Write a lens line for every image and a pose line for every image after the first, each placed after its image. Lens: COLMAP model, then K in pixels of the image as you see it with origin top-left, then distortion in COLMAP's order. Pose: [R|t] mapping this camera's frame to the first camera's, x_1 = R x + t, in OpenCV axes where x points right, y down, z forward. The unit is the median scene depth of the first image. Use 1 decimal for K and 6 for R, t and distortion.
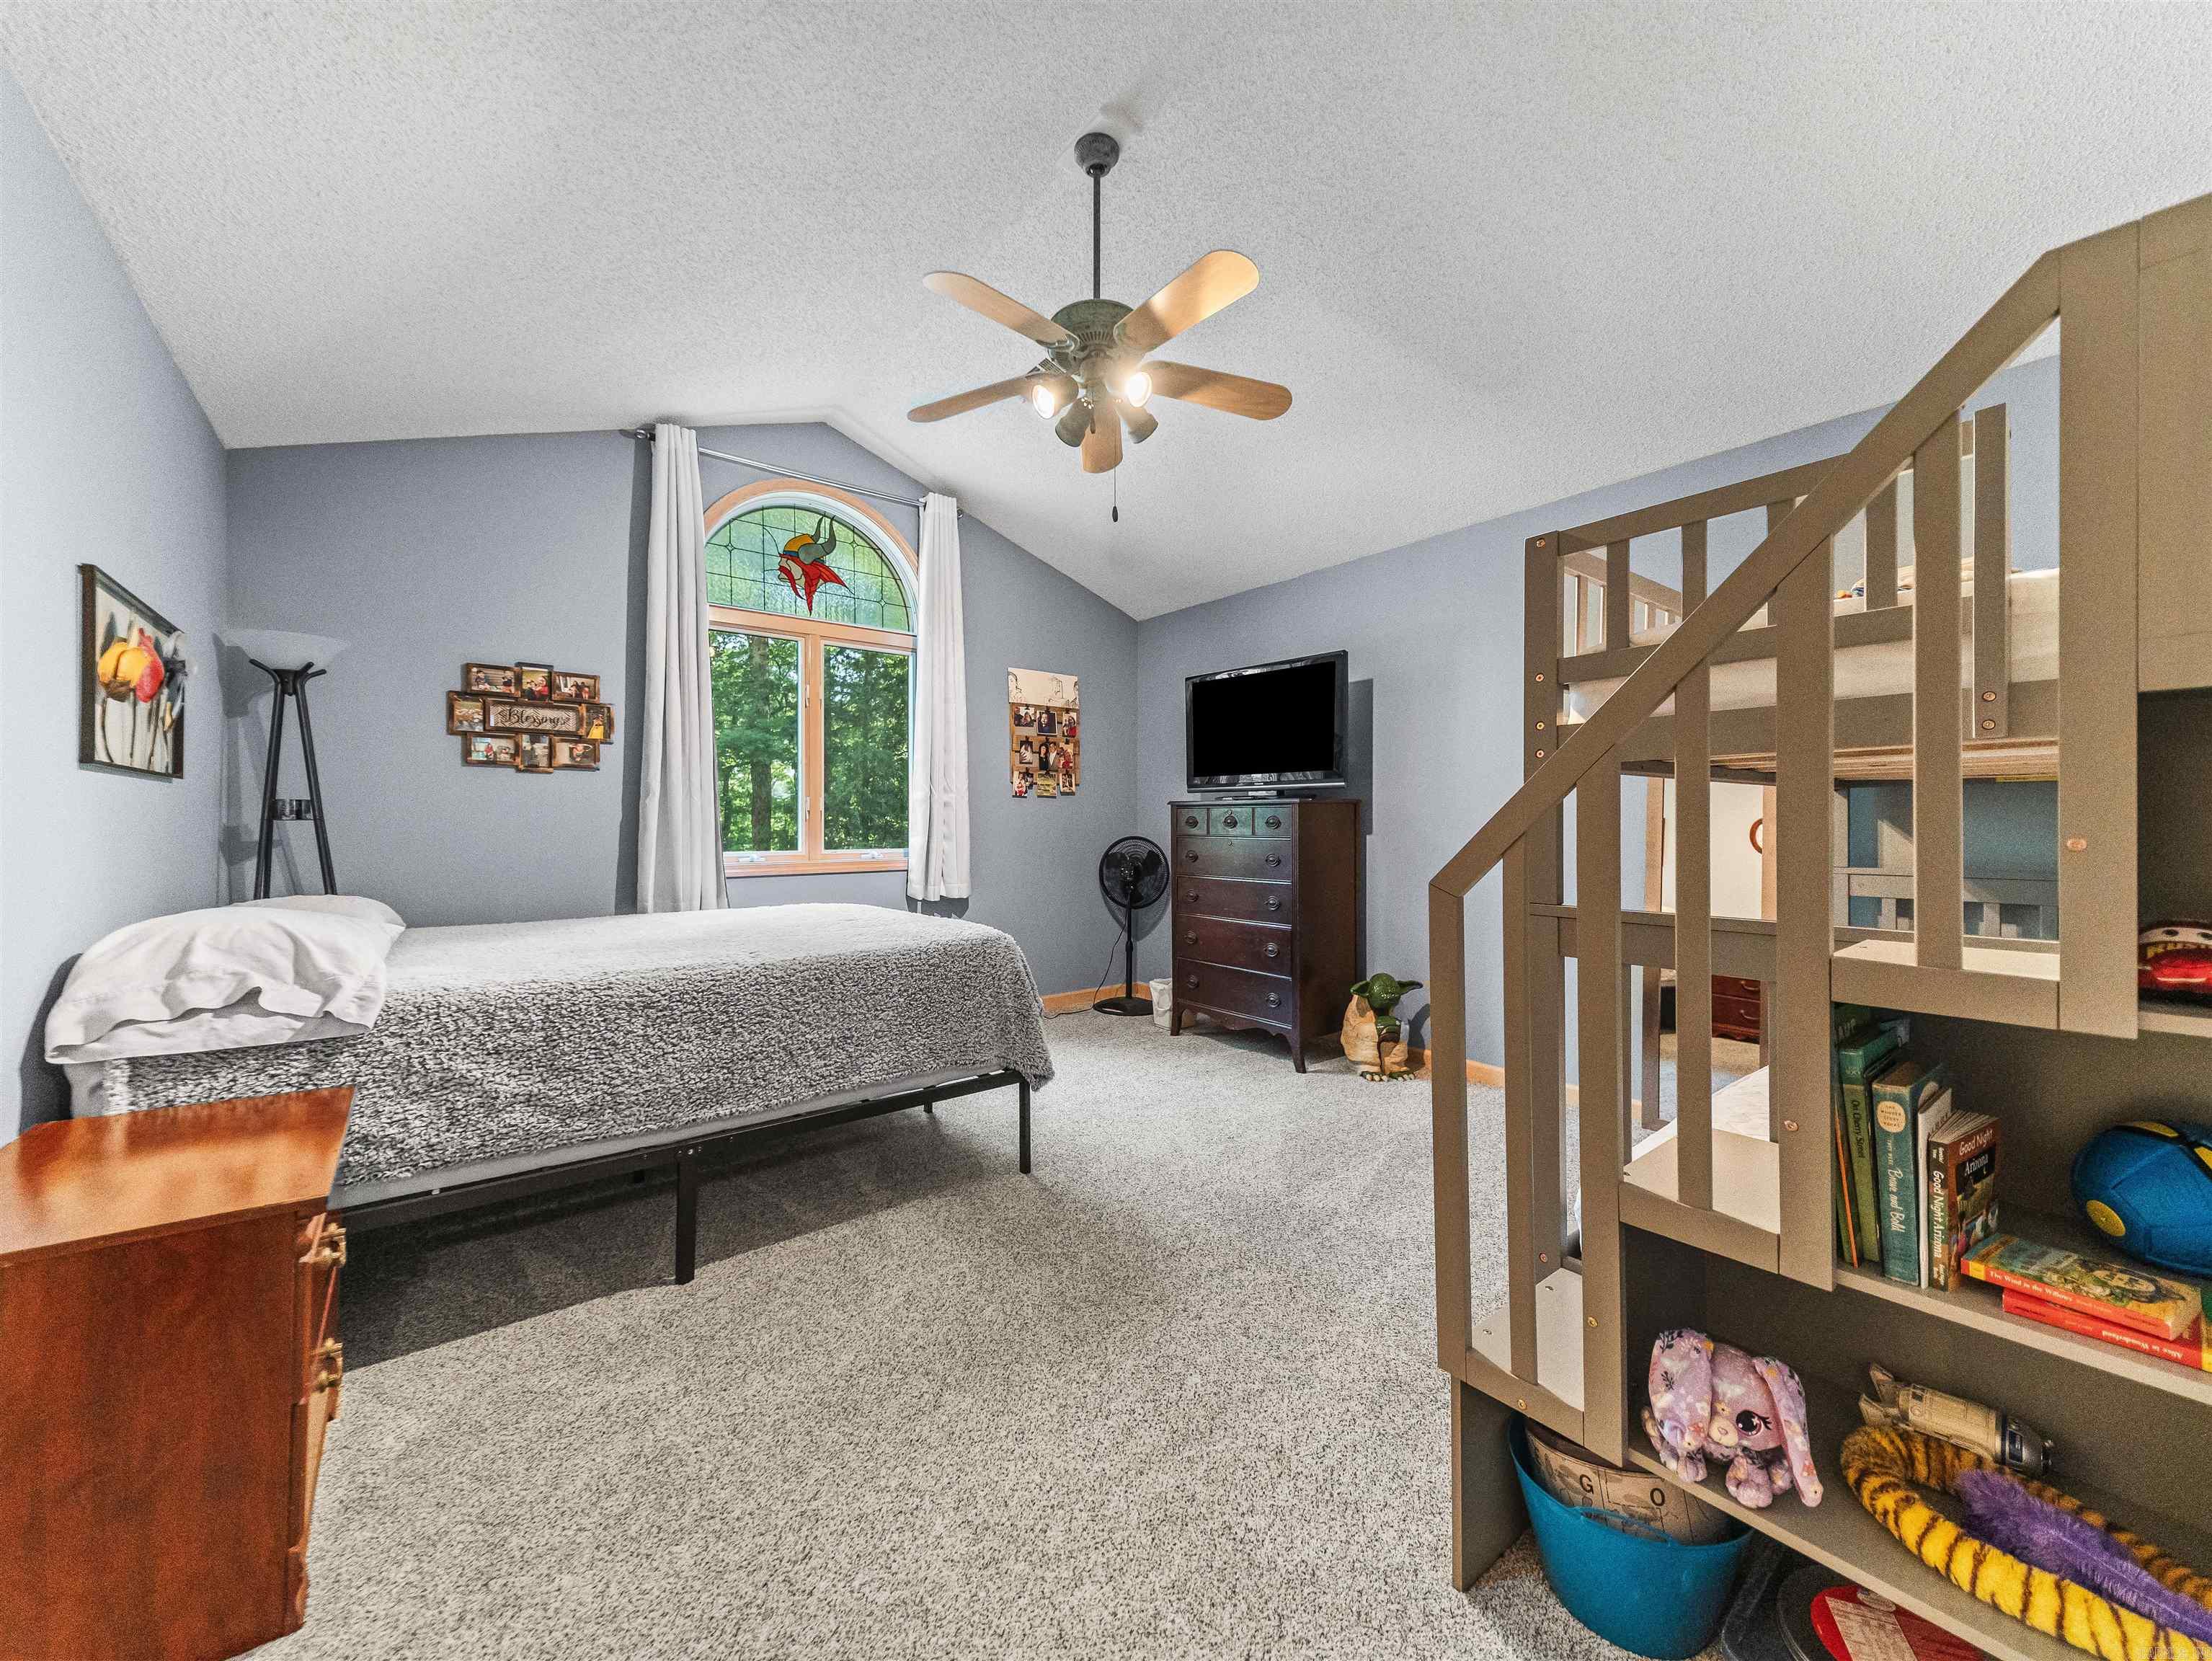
lens RADIAL K [[861.2, 0, 1097.2], [0, 861.2, 824.9], [0, 0, 1]] dist [0.031433, -0.010319]
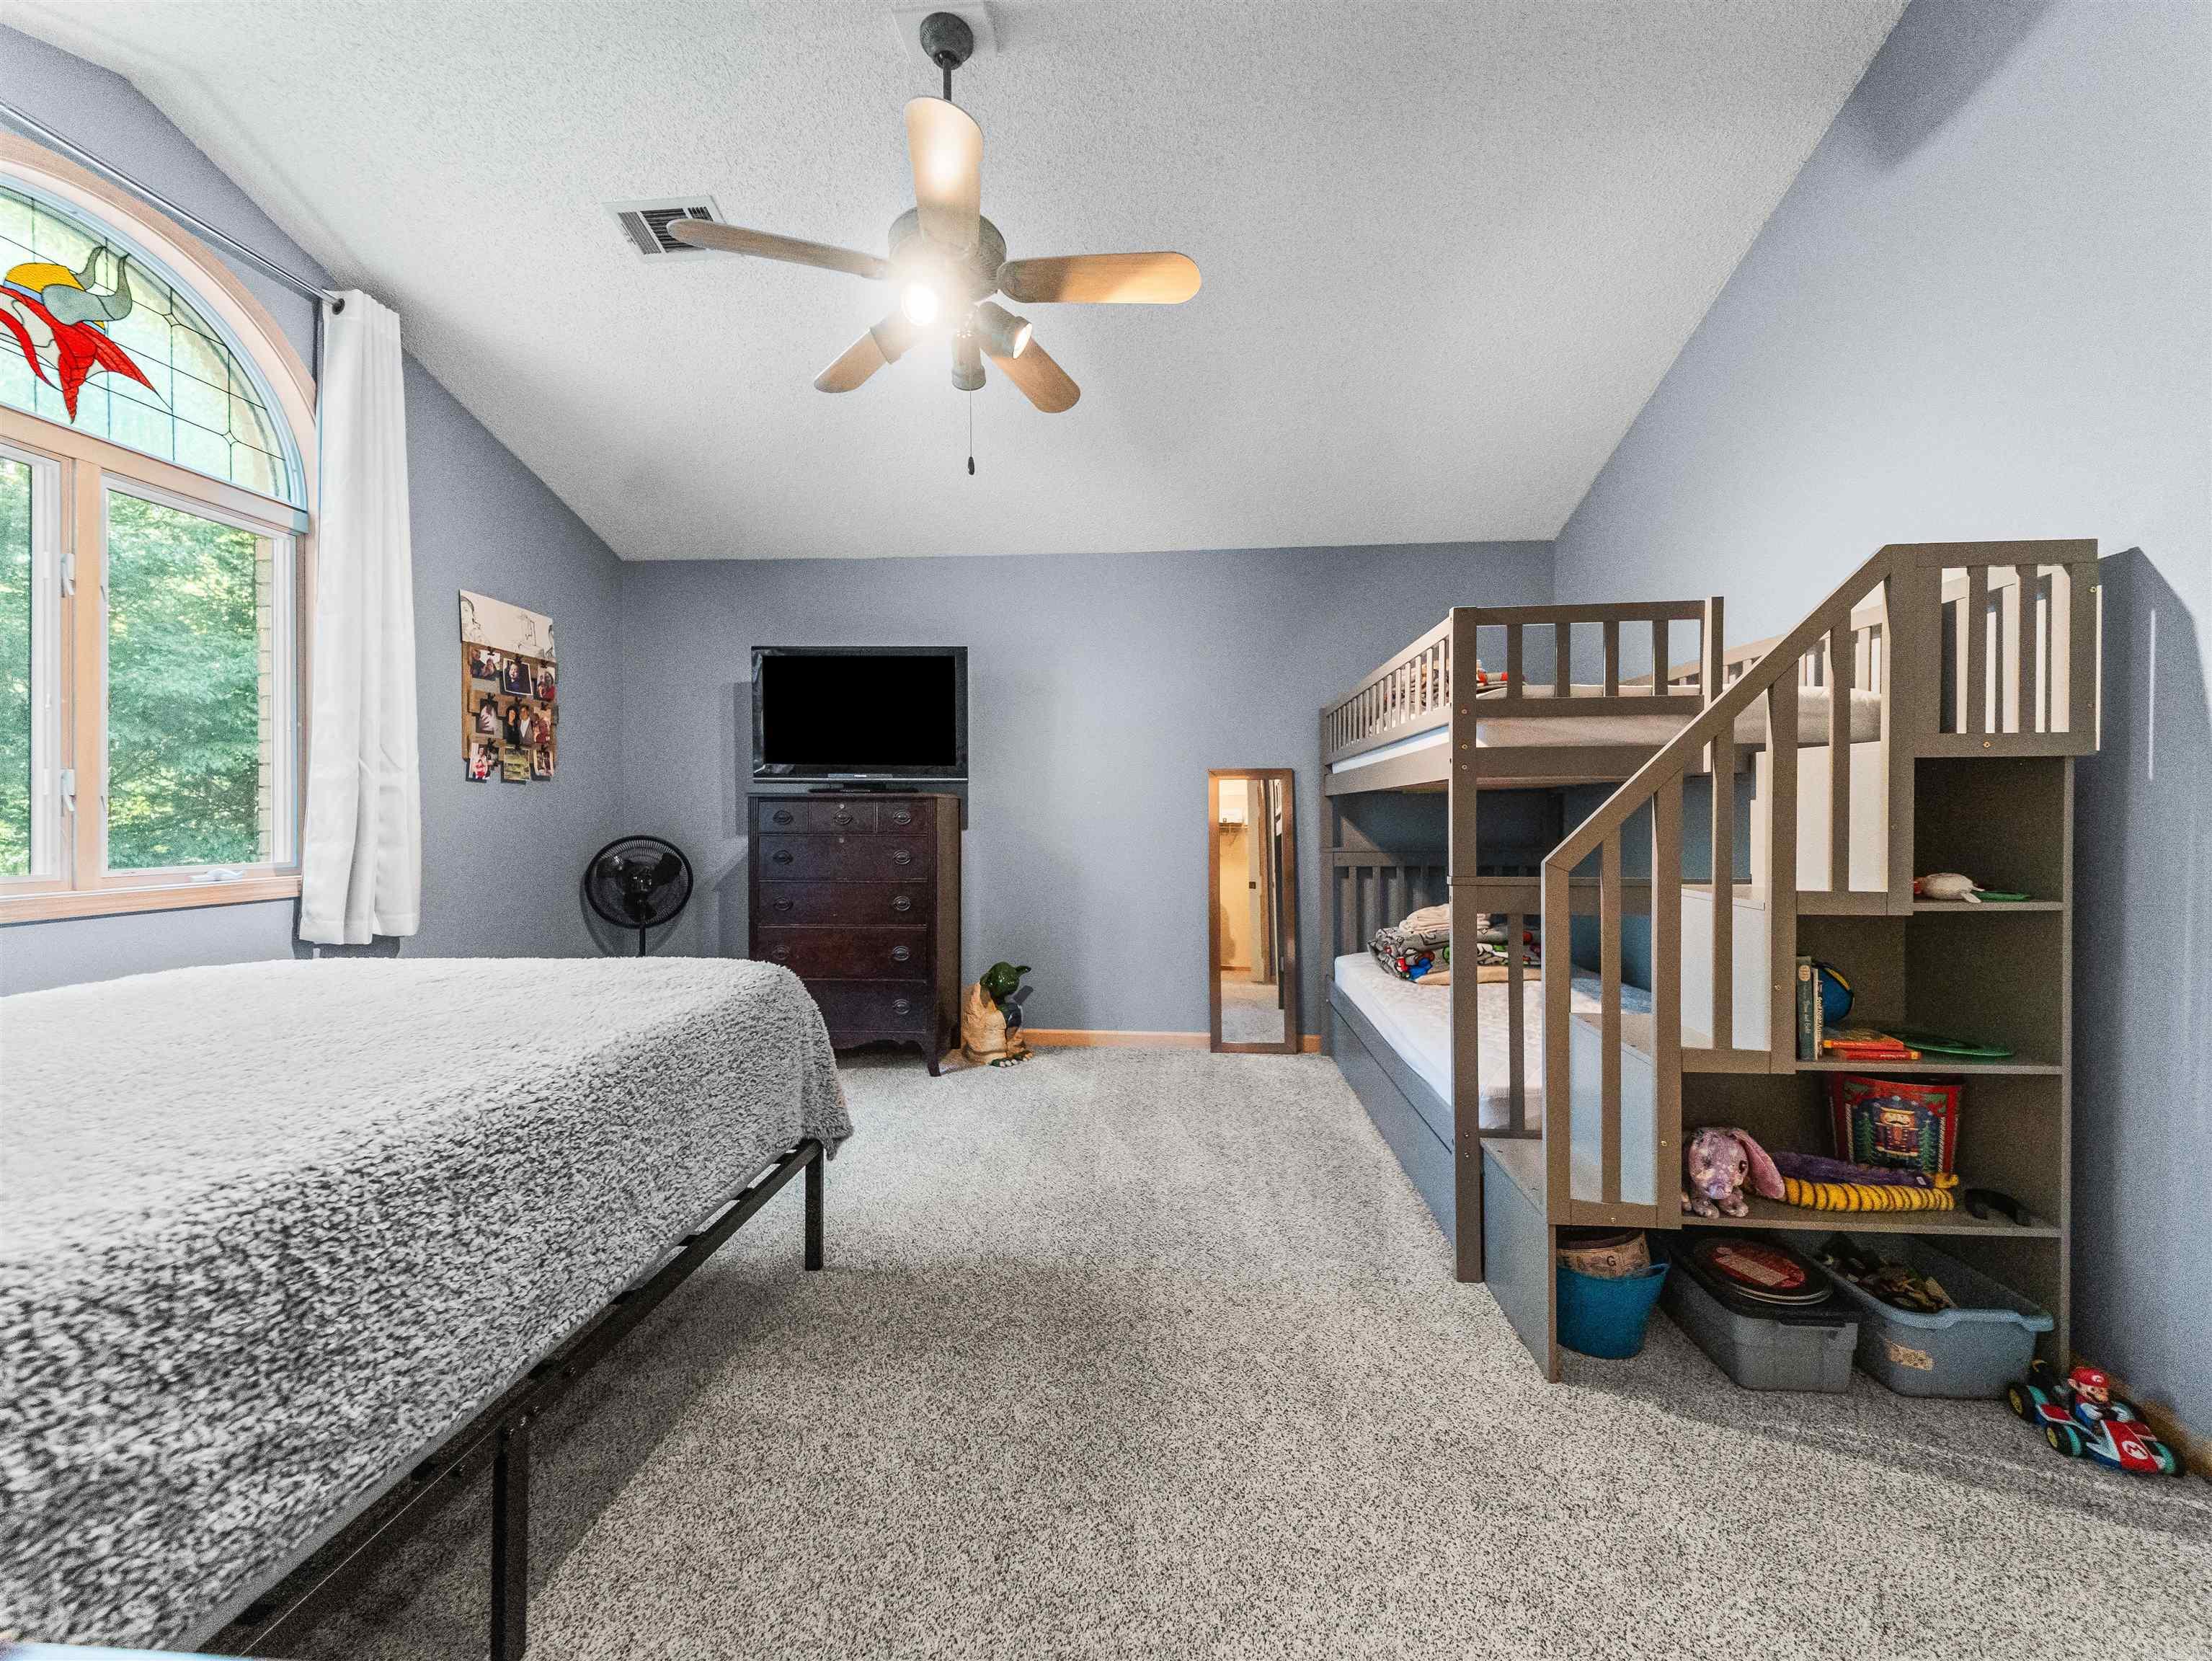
lens RADIAL K [[861.2, 0, 1127.9], [0, 861.2, 816.5], [0, 0, 1]] dist [0.031433, -0.010319]
pose [[0.670840, 0.000720, 0.741601, -0.356401], [0.002318, 0.999993, -0.003069, -0.000358], [-0.741598, 0.003778, 0.670834, 0.200030]]
